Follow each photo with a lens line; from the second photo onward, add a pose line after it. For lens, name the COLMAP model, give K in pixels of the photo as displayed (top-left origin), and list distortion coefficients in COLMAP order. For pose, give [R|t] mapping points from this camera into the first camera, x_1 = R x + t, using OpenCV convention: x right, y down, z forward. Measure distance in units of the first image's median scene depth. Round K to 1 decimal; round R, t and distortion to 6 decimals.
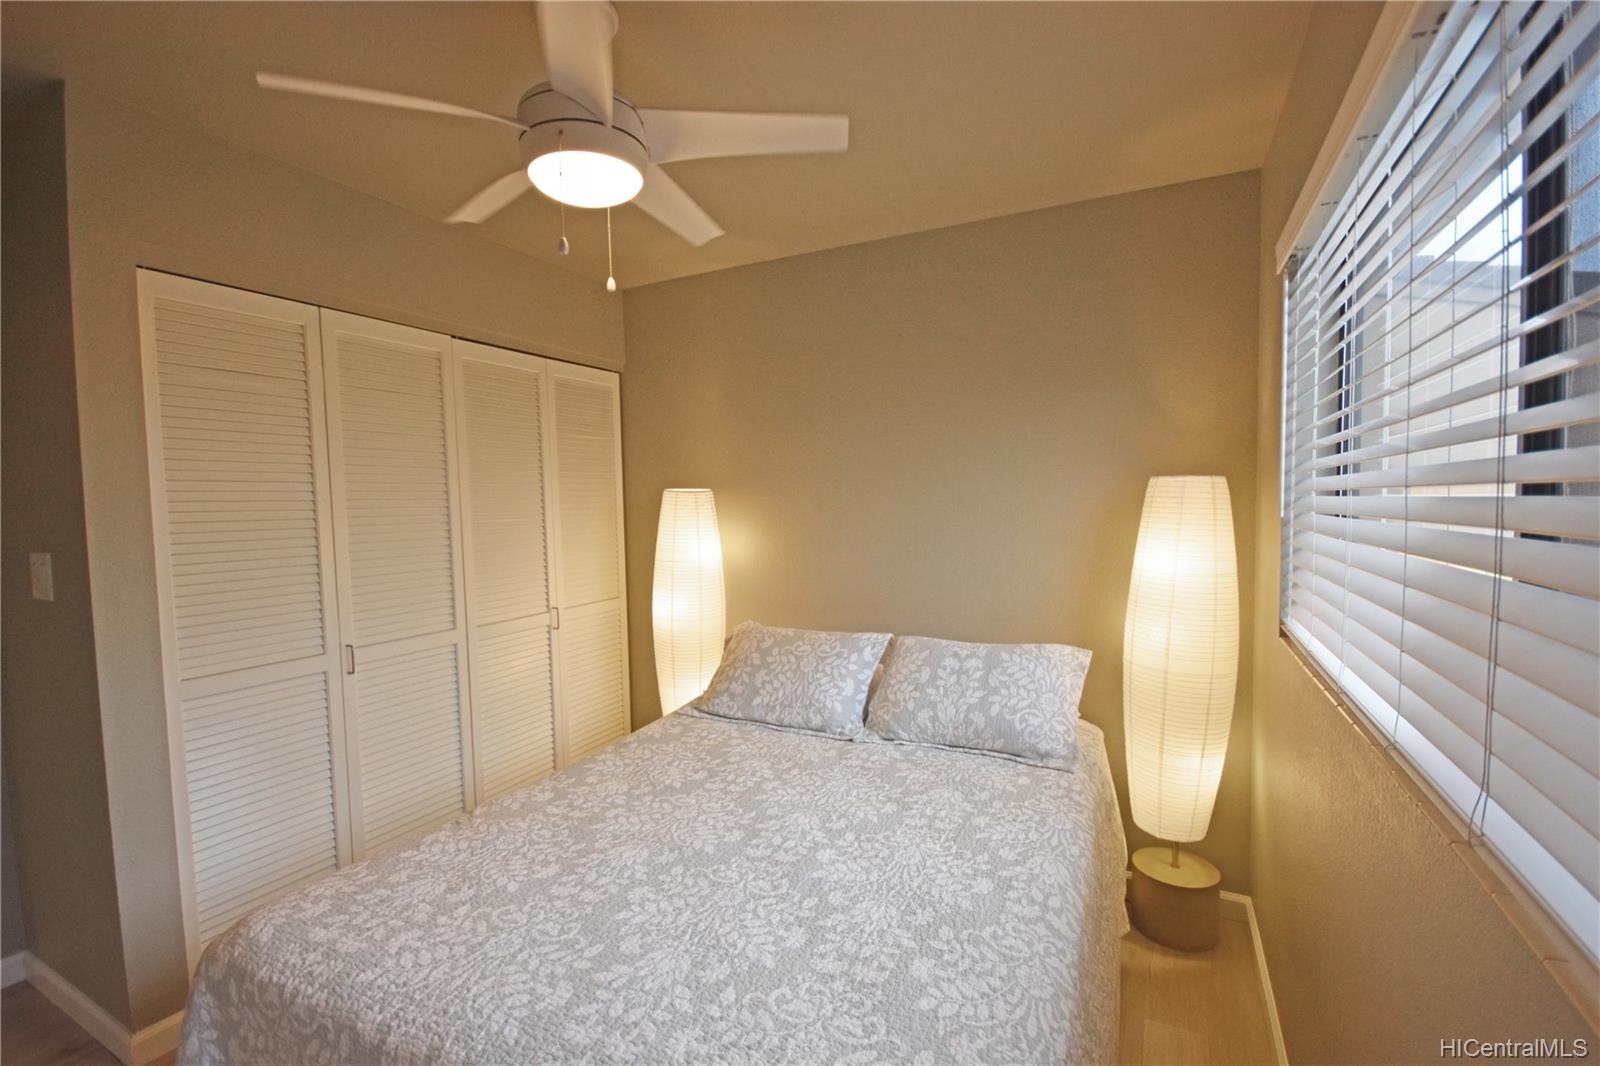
lens RADIAL K [[706.3, 0, 801.0], [0, 706.3, 540.5], [0, 0, 1]] dist [0.001692, -0.004988]
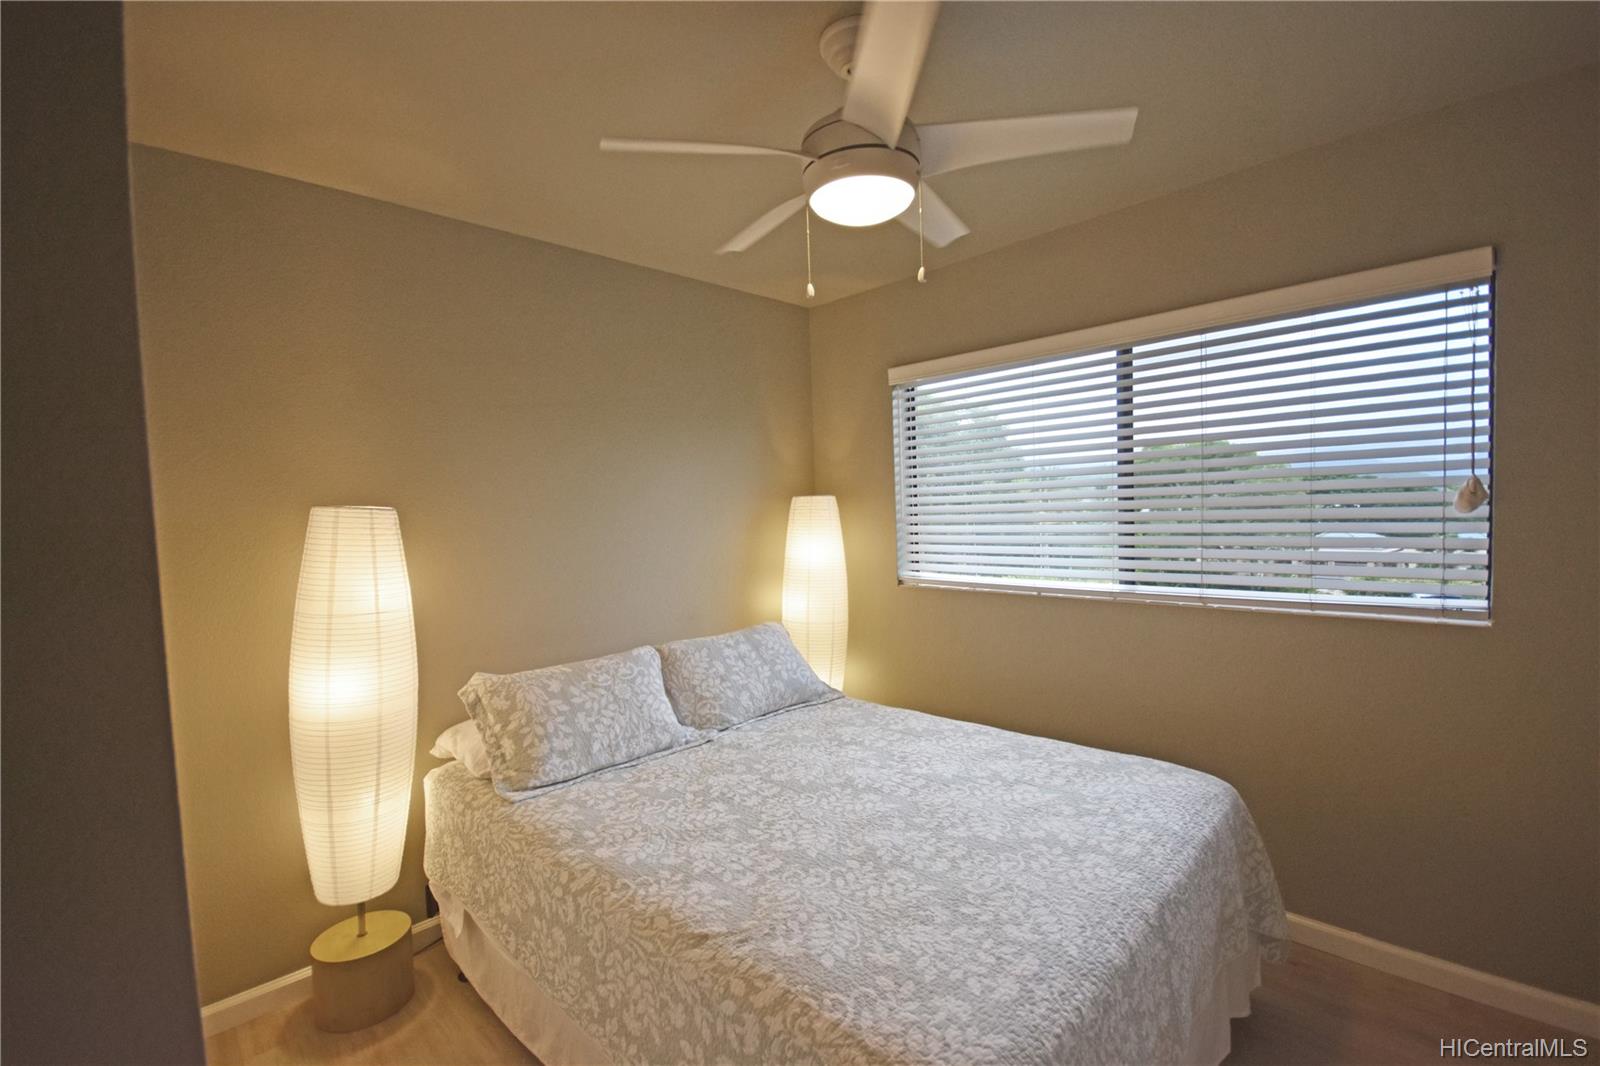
lens RADIAL K [[706.3, 0, 806.7], [0, 706.3, 524.3], [0, 0, 1]] dist [0.001692, -0.004988]
pose [[0.314703, -0.017830, 0.949023, -0.976202], [0.081104, 0.996672, -0.008169, -0.020842], [-0.945719, 0.079541, 0.315101, 0.561385]]
